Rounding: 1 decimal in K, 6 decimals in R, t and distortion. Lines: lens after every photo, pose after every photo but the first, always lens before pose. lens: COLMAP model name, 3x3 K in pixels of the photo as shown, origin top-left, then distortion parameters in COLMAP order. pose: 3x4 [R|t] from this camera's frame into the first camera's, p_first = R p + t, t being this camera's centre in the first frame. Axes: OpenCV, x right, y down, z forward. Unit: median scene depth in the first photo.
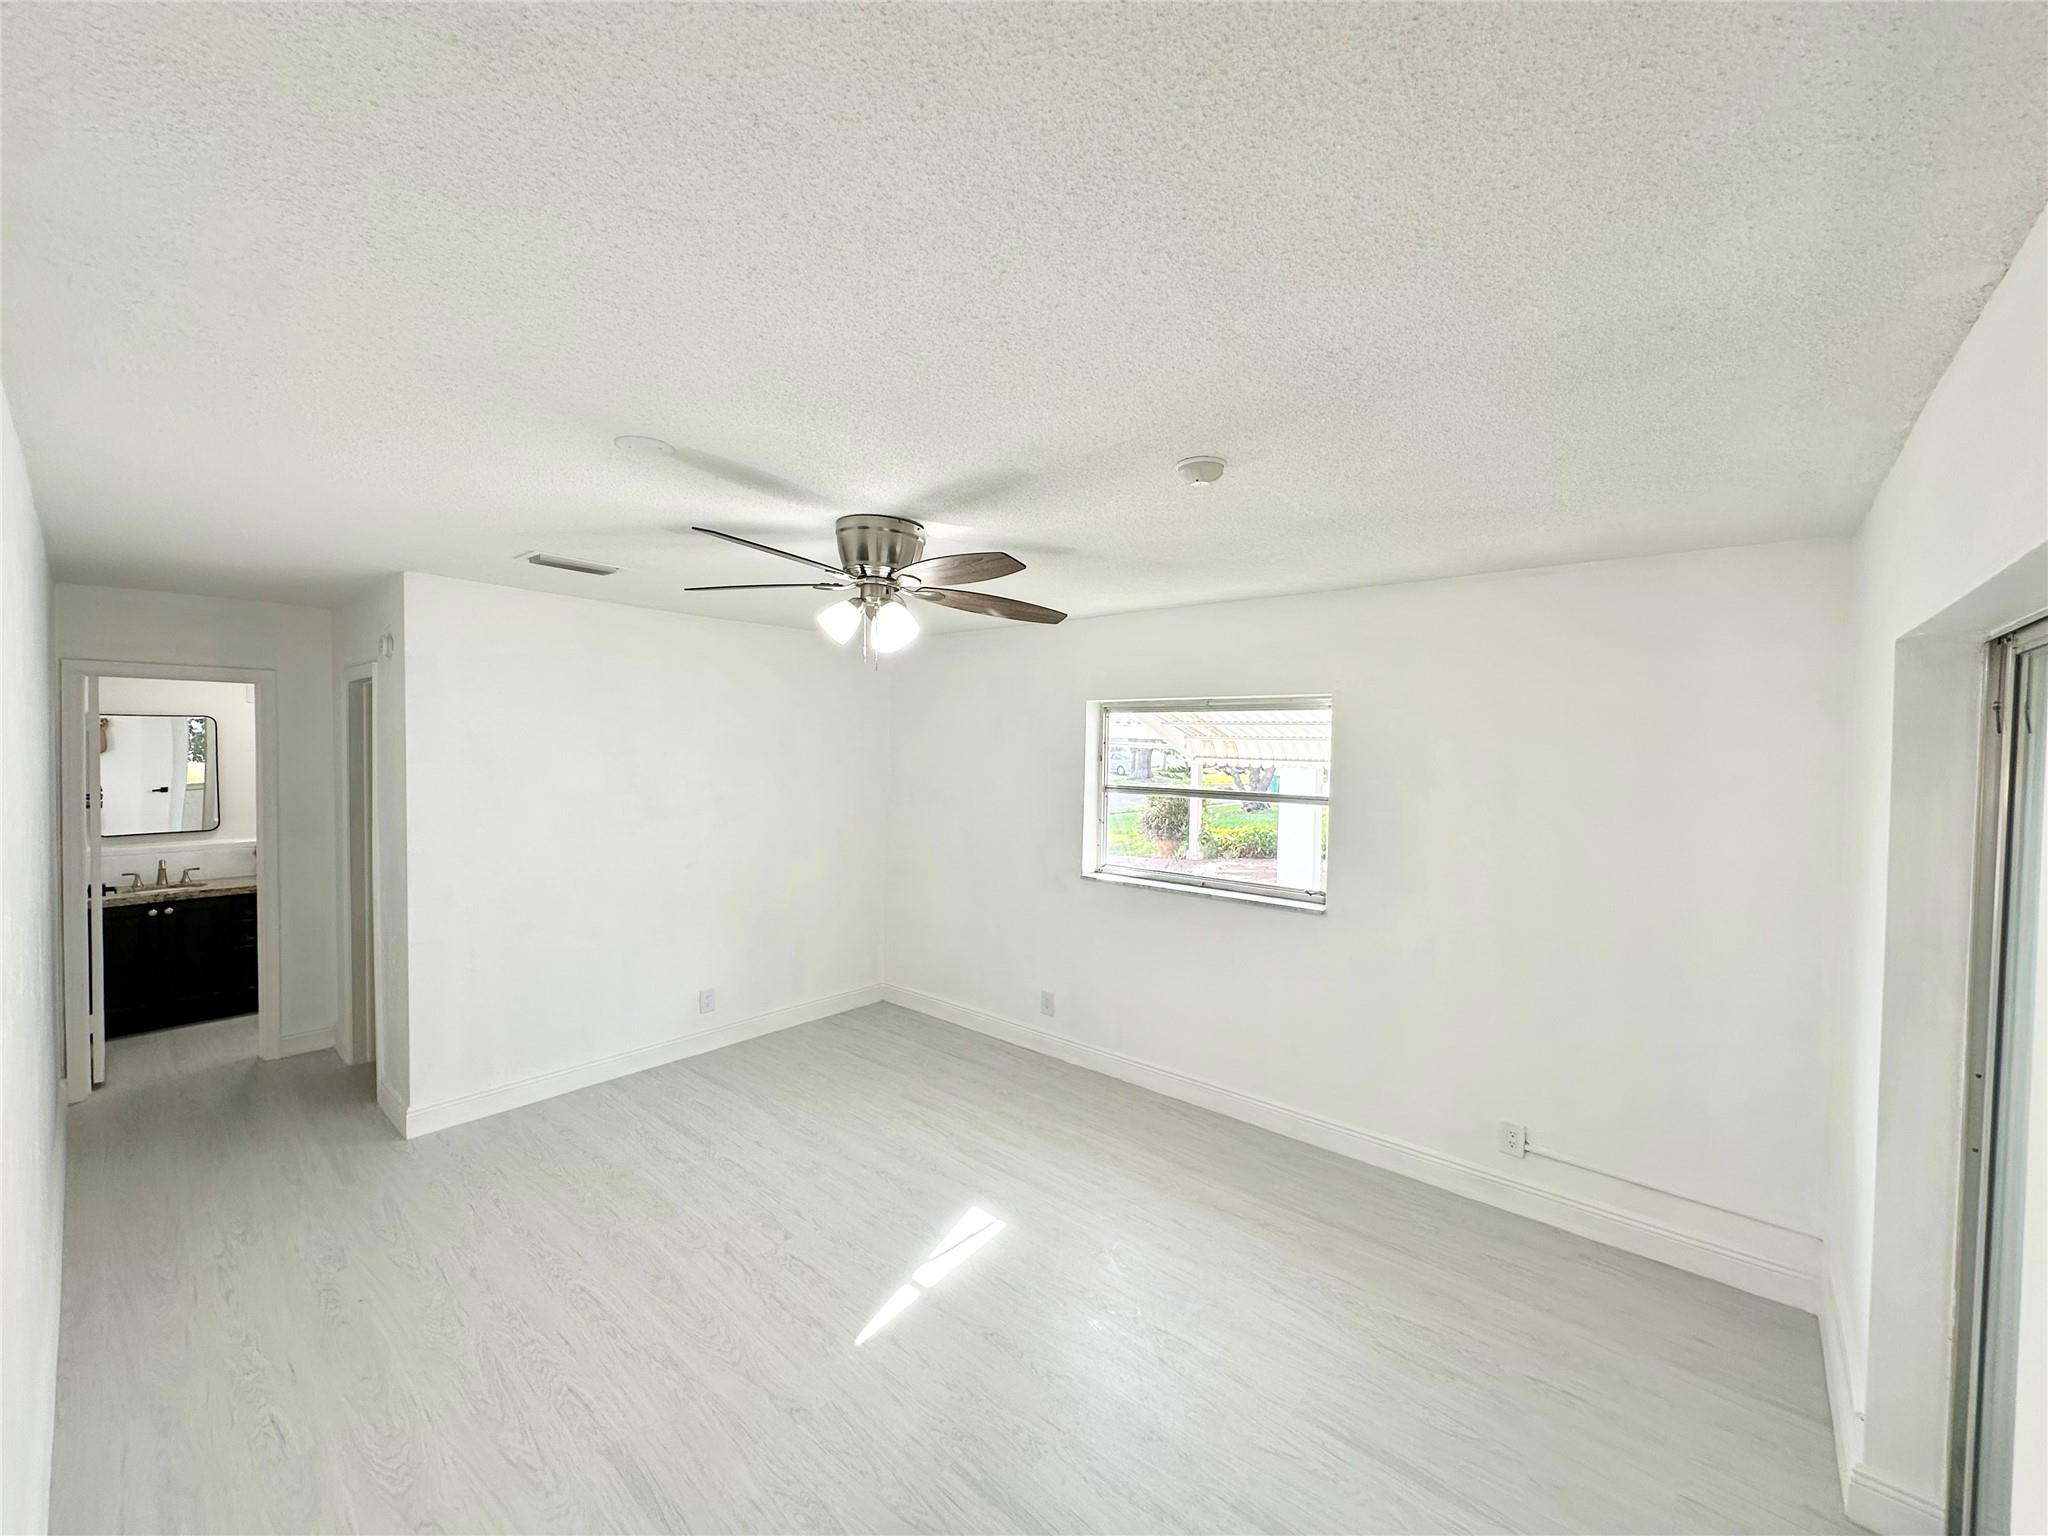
lens RADIAL K [[818.2, 0, 1016.3], [0, 818.2, 759.4], [0, 0, 1]] dist [-0.000280, 0.000032]
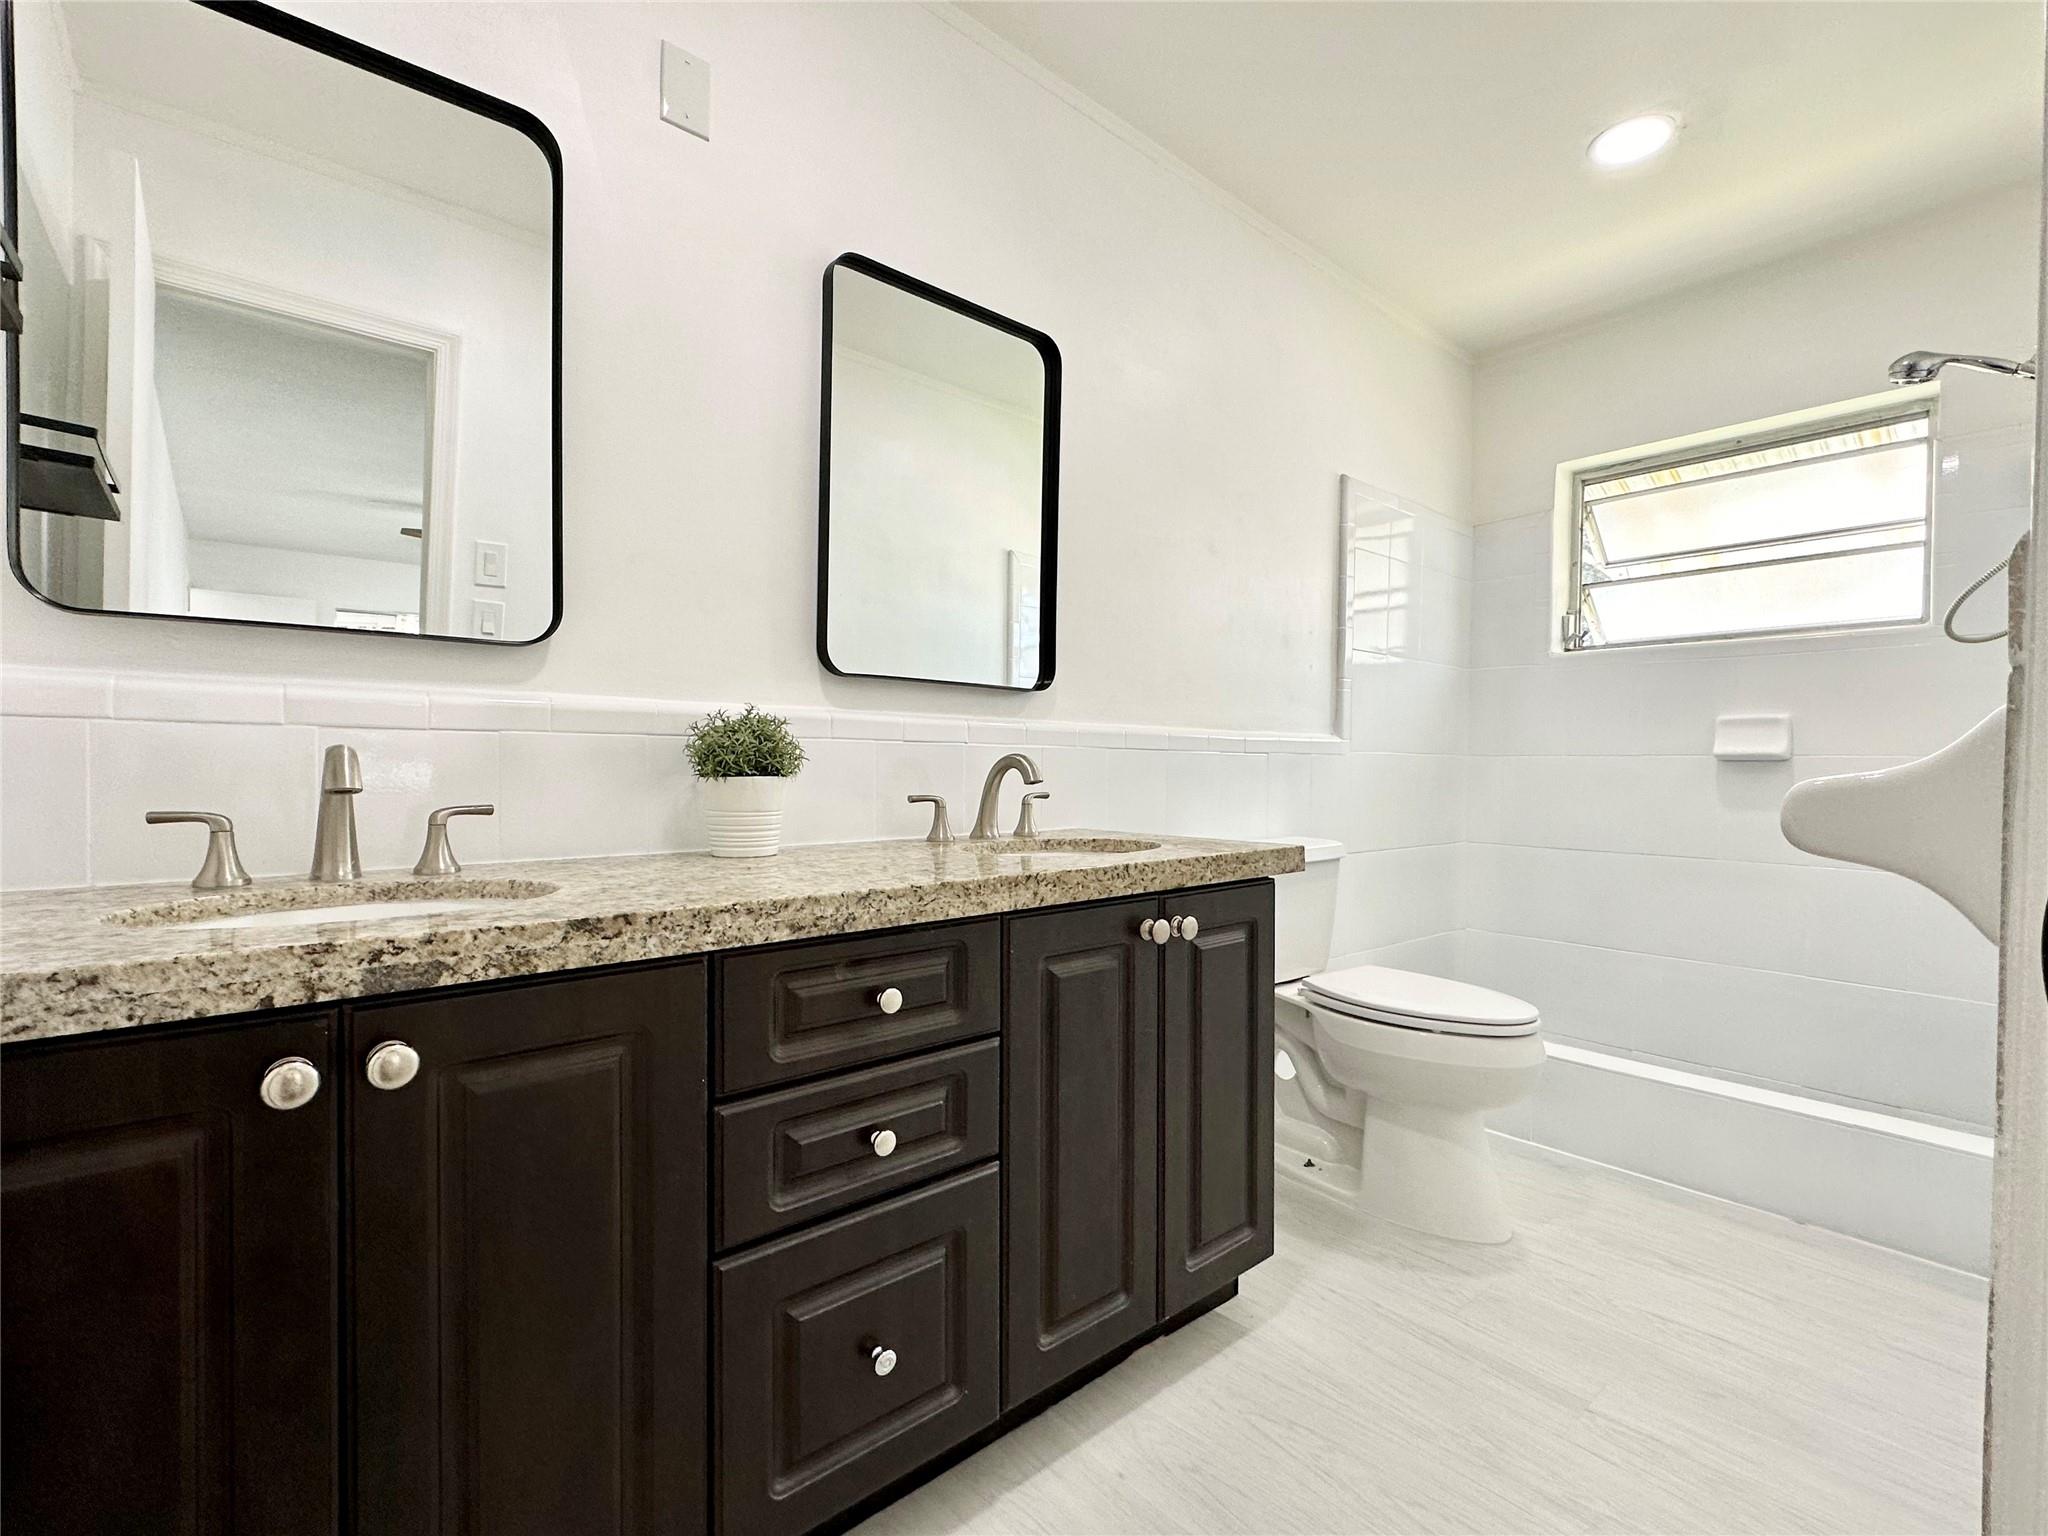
lens RADIAL K [[912.7, 0, 1020.0], [0, 912.7, 772.1], [0, 0, 1]] dist [-0.003139, -0.000260]
pose [[0.989958, 0.005466, -0.141255, -0.888417], [-0.007096, 0.999914, -0.011040, 0.133749], [0.141183, 0.011931, 0.989912, 0.841901]]
